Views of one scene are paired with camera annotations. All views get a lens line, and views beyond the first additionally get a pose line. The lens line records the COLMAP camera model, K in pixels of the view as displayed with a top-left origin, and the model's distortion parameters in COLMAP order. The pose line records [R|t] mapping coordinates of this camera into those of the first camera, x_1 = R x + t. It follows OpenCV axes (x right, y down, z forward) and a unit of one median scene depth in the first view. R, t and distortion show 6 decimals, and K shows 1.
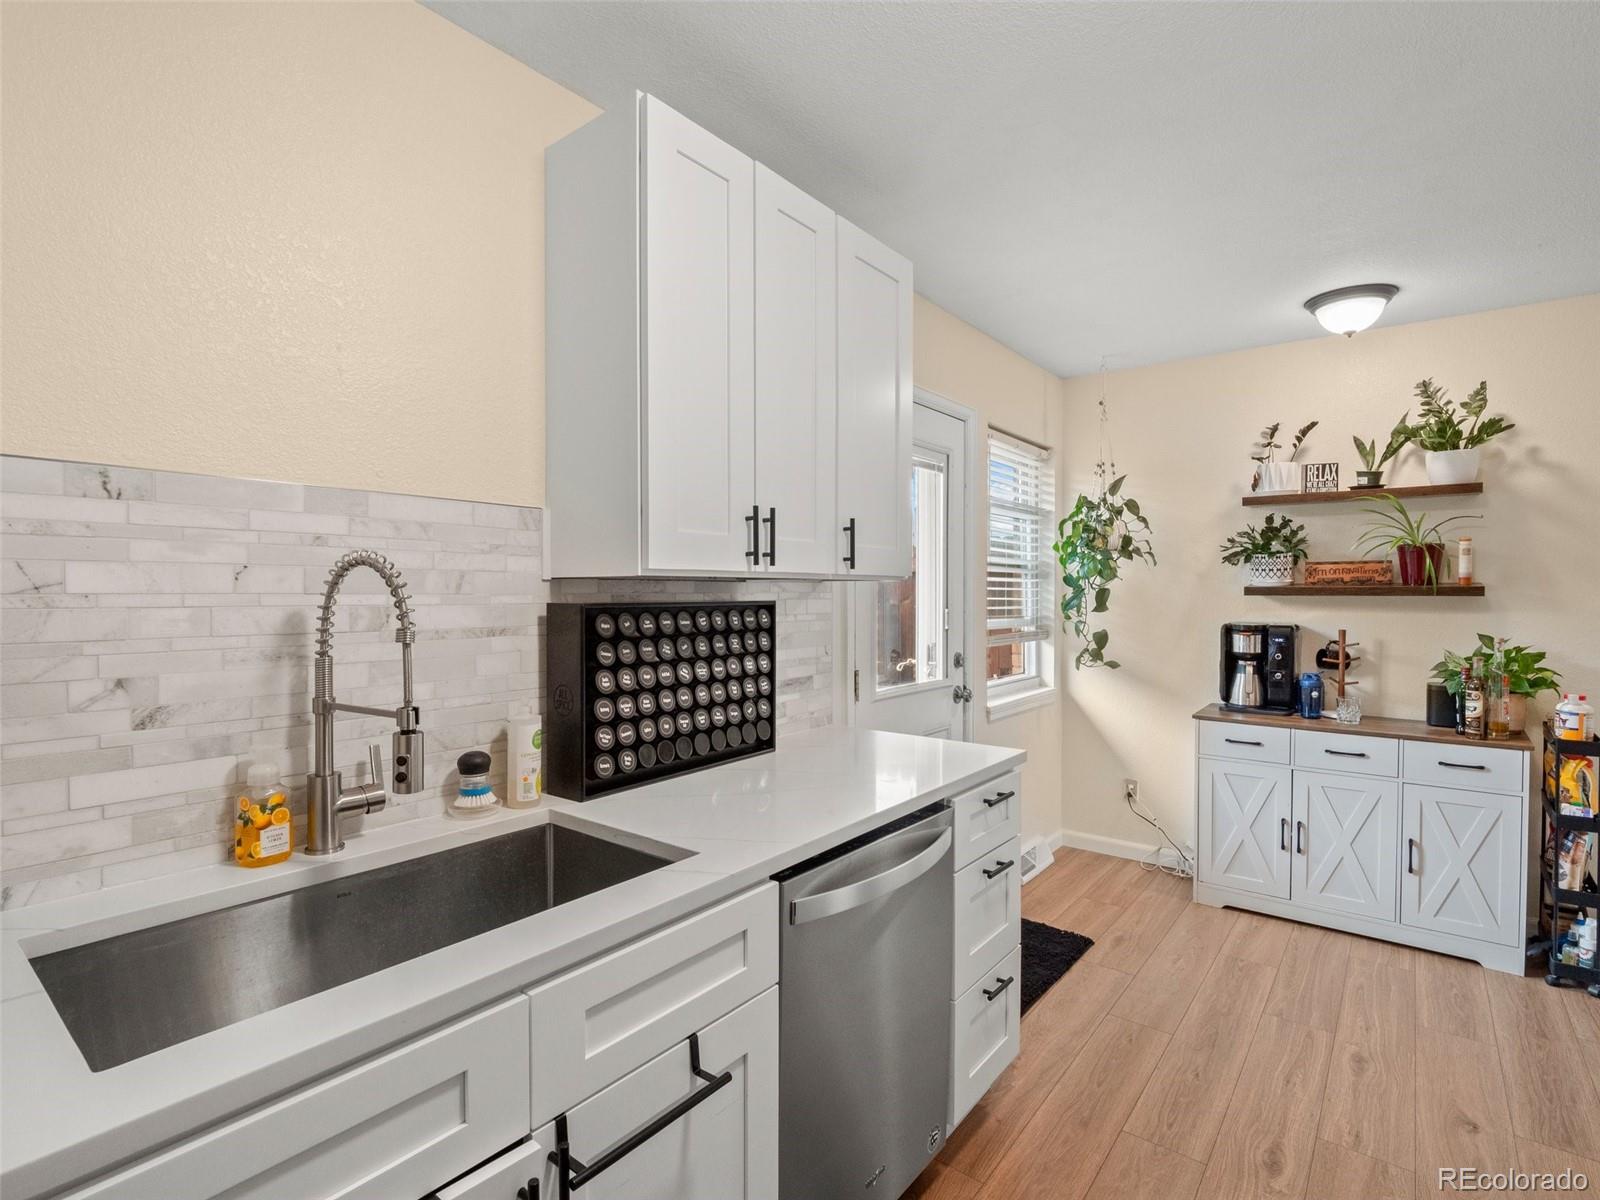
lens RADIAL K [[778.5, 0, 781.1], [0, 778.5, 597.4], [0, 0, 1]] dist [-0.011957, 0.000200]
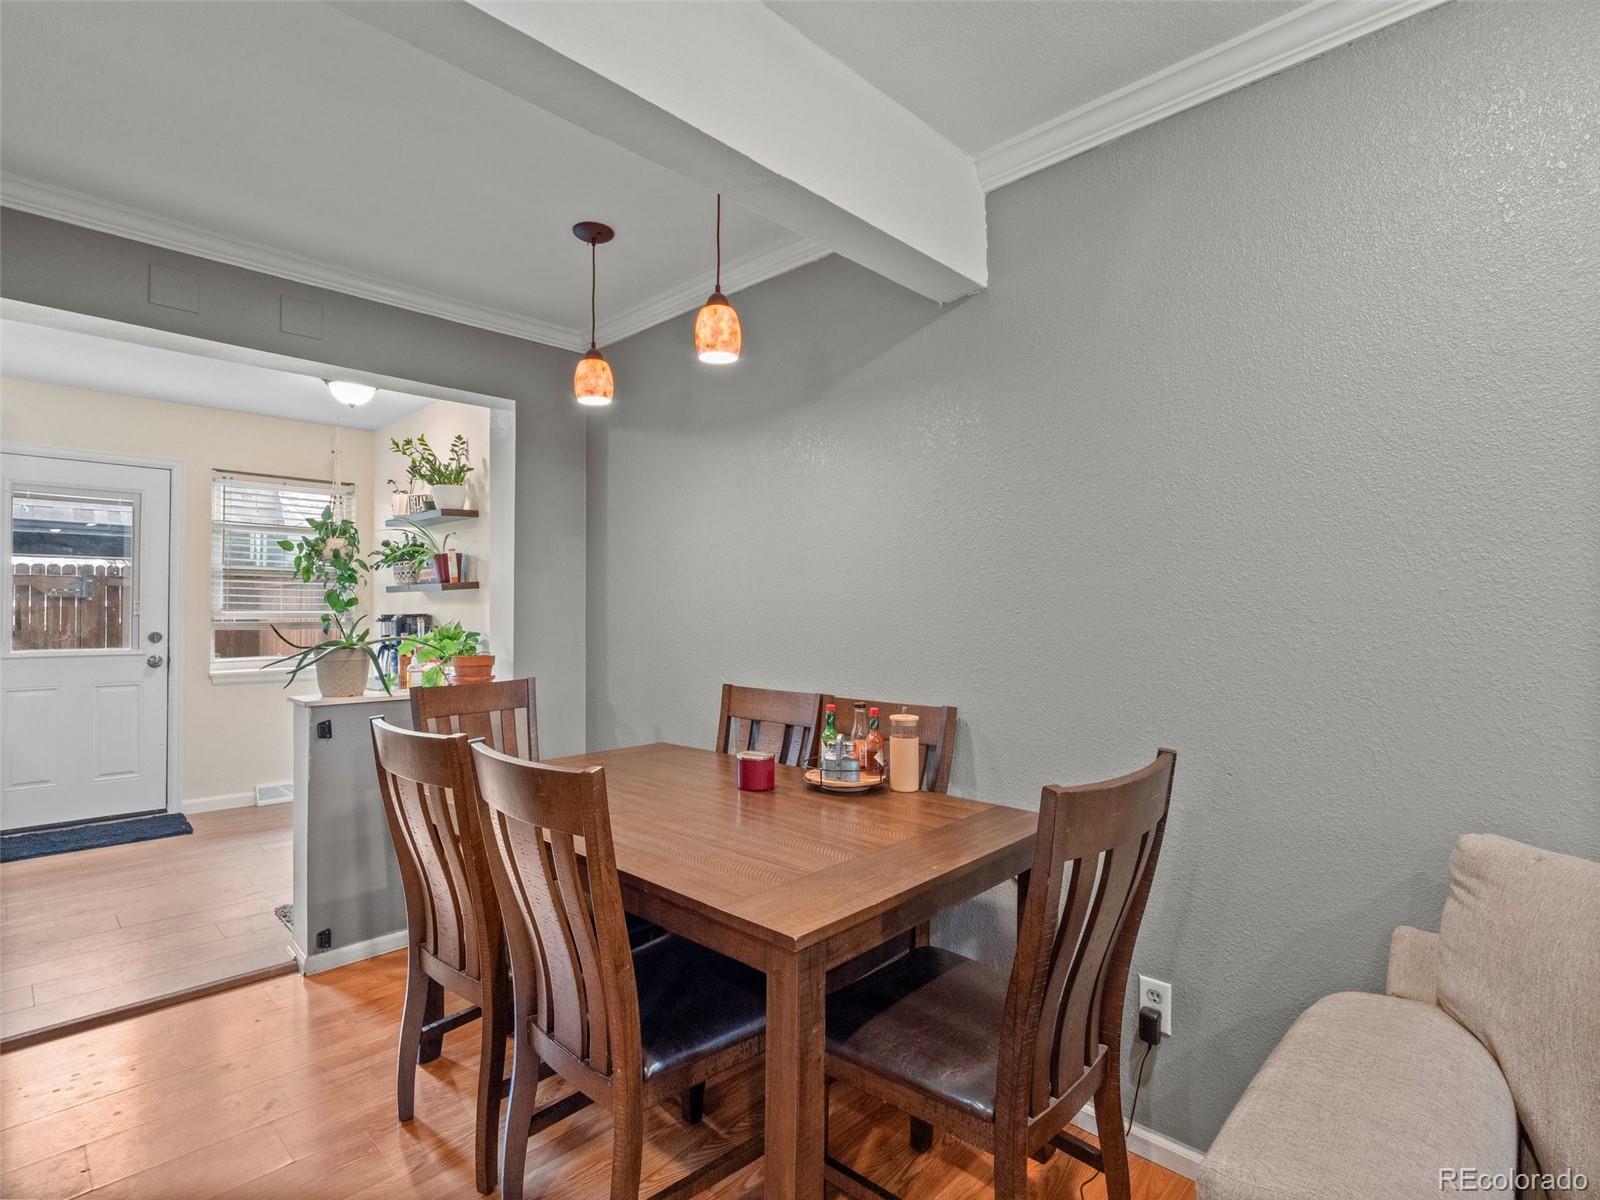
lens RADIAL K [[778.5, 0, 781.1], [0, 778.5, 597.4], [0, 0, 1]] dist [-0.011957, 0.000200]
pose [[0.994453, -0.003138, -0.105133, 1.482572], [0.000737, 0.999738, -0.022872, 0.038660], [0.105178, 0.022668, 0.994195, -0.286486]]
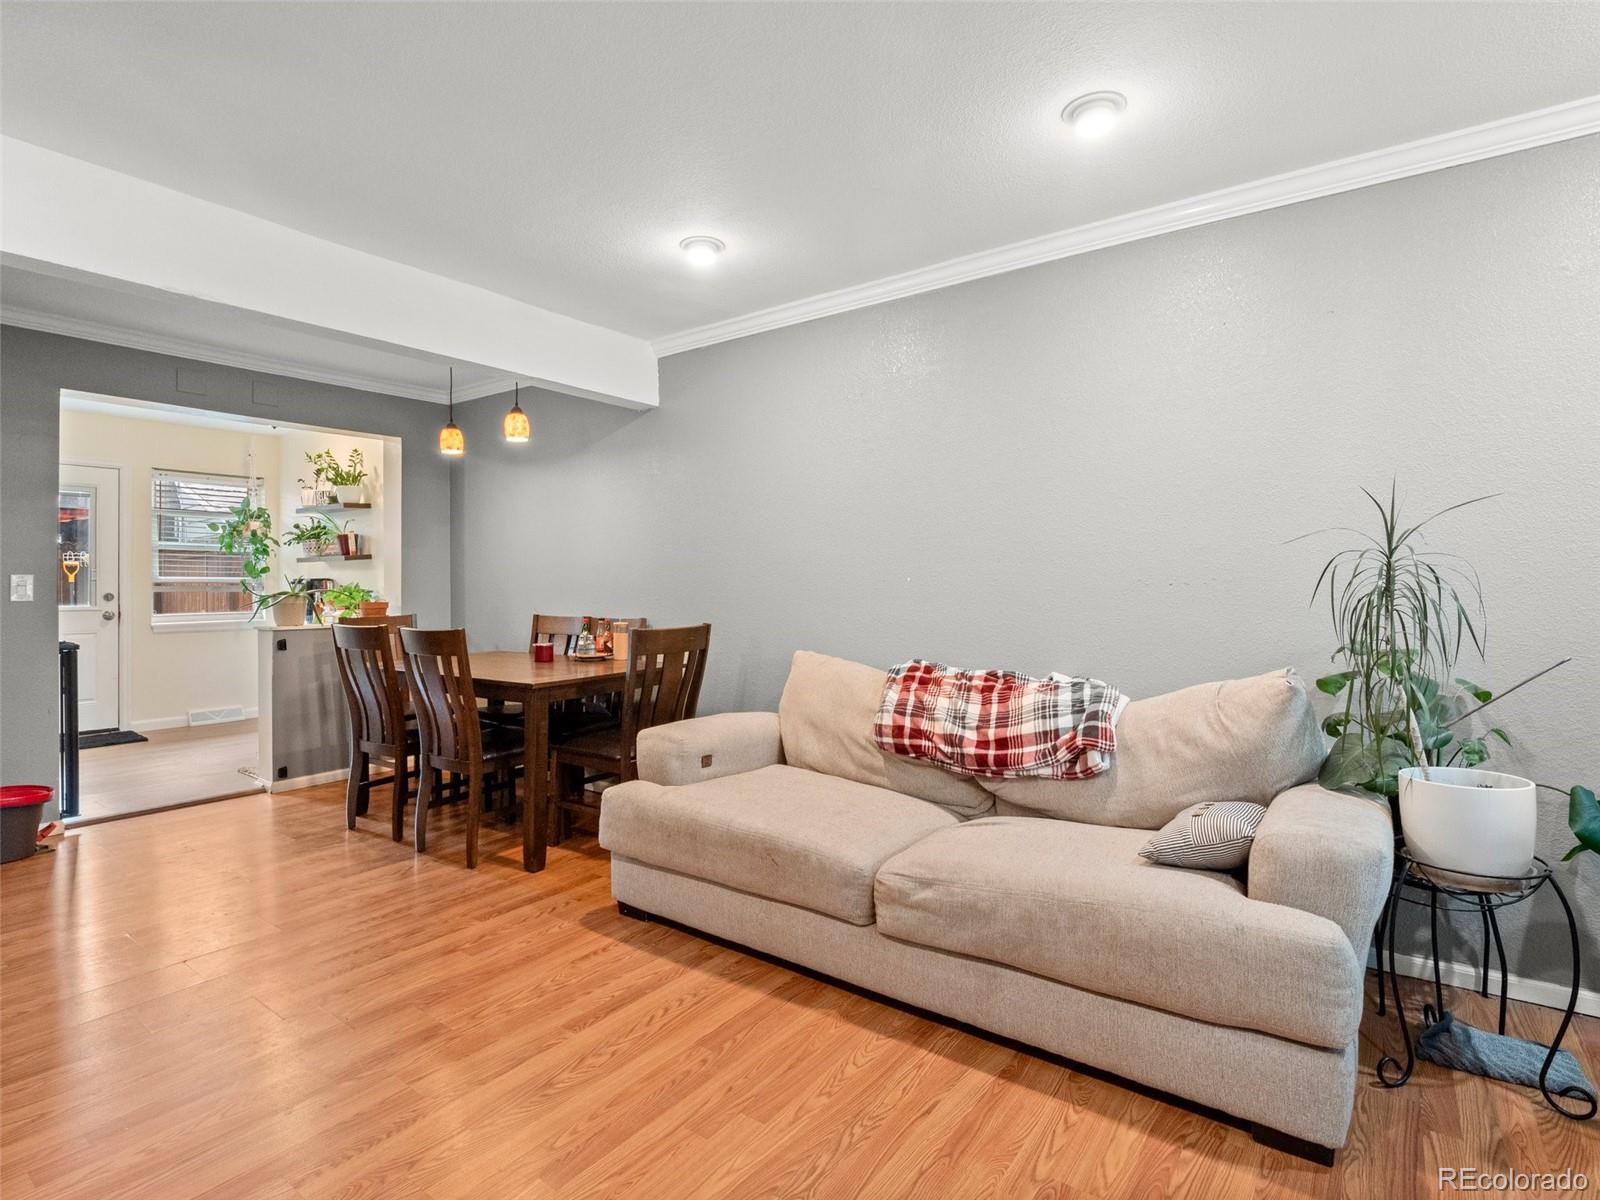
lens RADIAL K [[798.2, 0, 793.1], [0, 798.2, 581.6], [0, 0, 1]] dist [-0.011750, -0.000112]
pose [[0.999095, -0.006423, 0.042053, 1.751895], [0.006801, 0.999938, -0.008860, 0.069046], [-0.041993, 0.009137, 0.999076, -0.953642]]
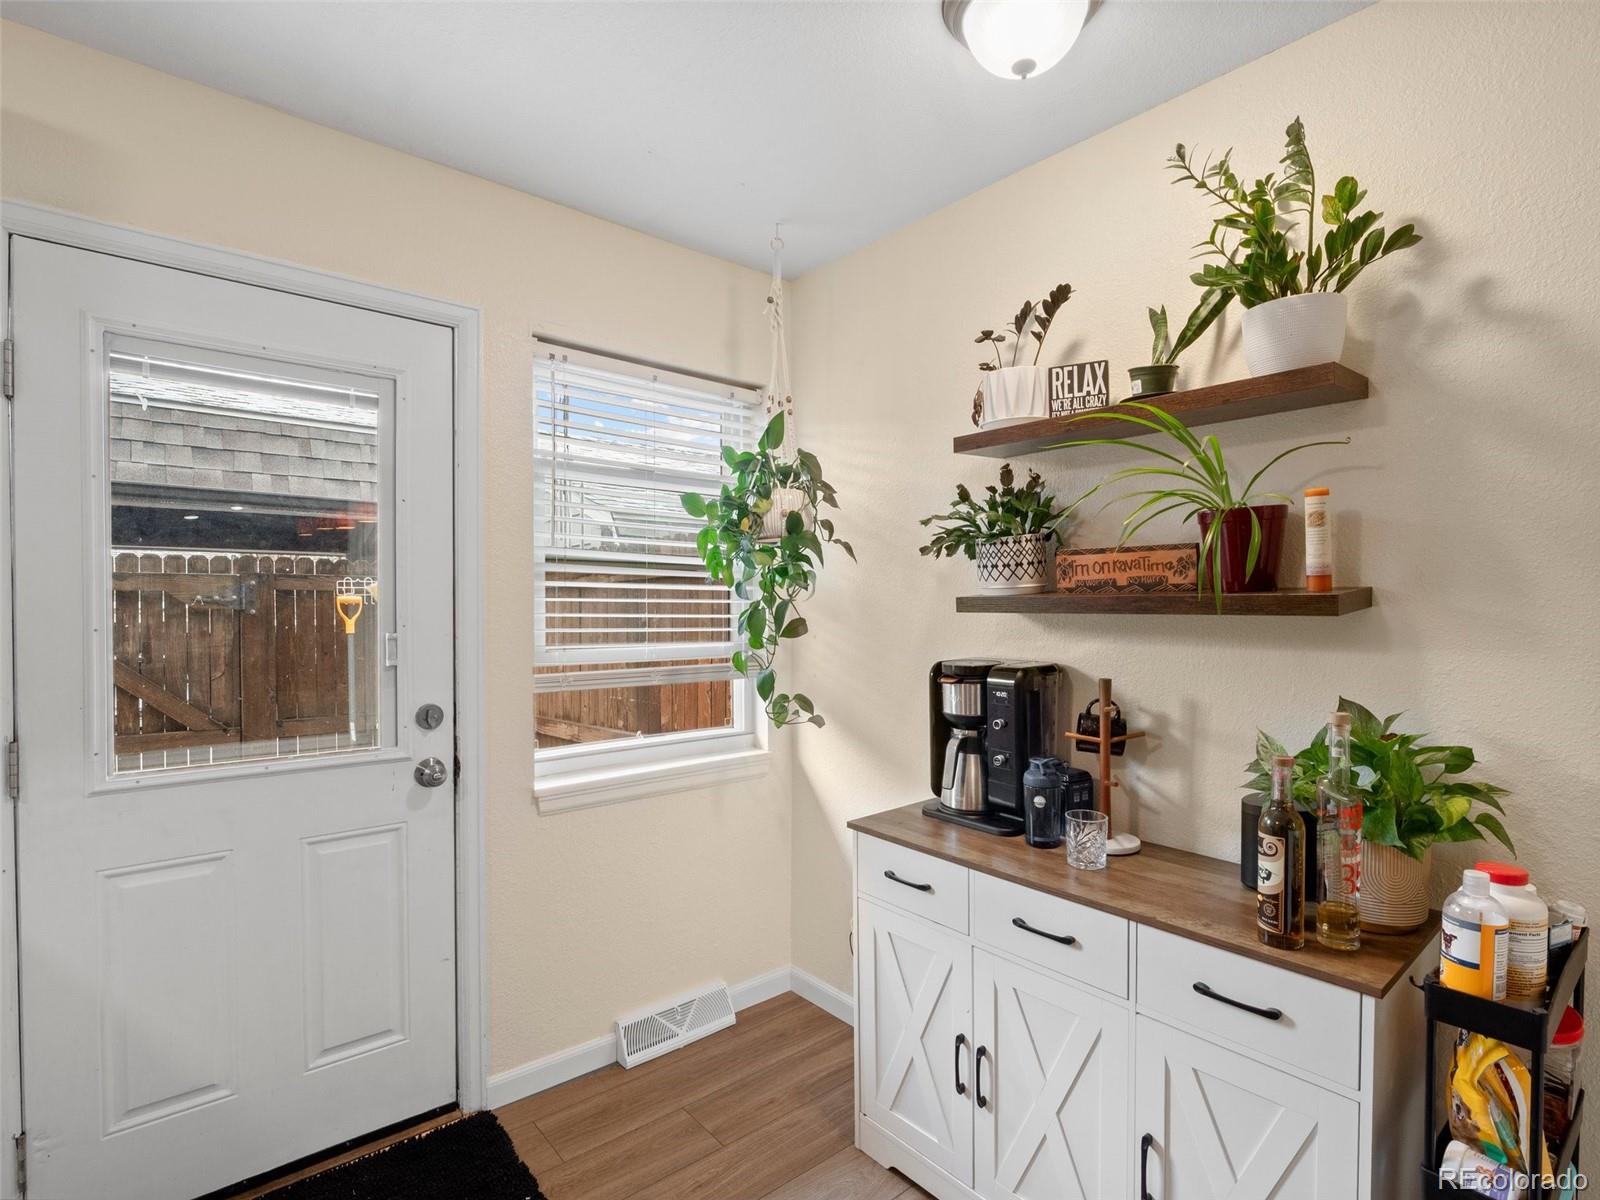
lens RADIAL K [[775.8, 0, 791.0], [0, 775.8, 616.0], [0, 0, 1]] dist [-0.014659, 0.000000]
pose [[0.981121, 0.001437, -0.193388, 0.609991], [-0.000055, 0.999974, 0.007154, -0.004204], [0.193393, -0.007009, 0.981096, 0.443139]]
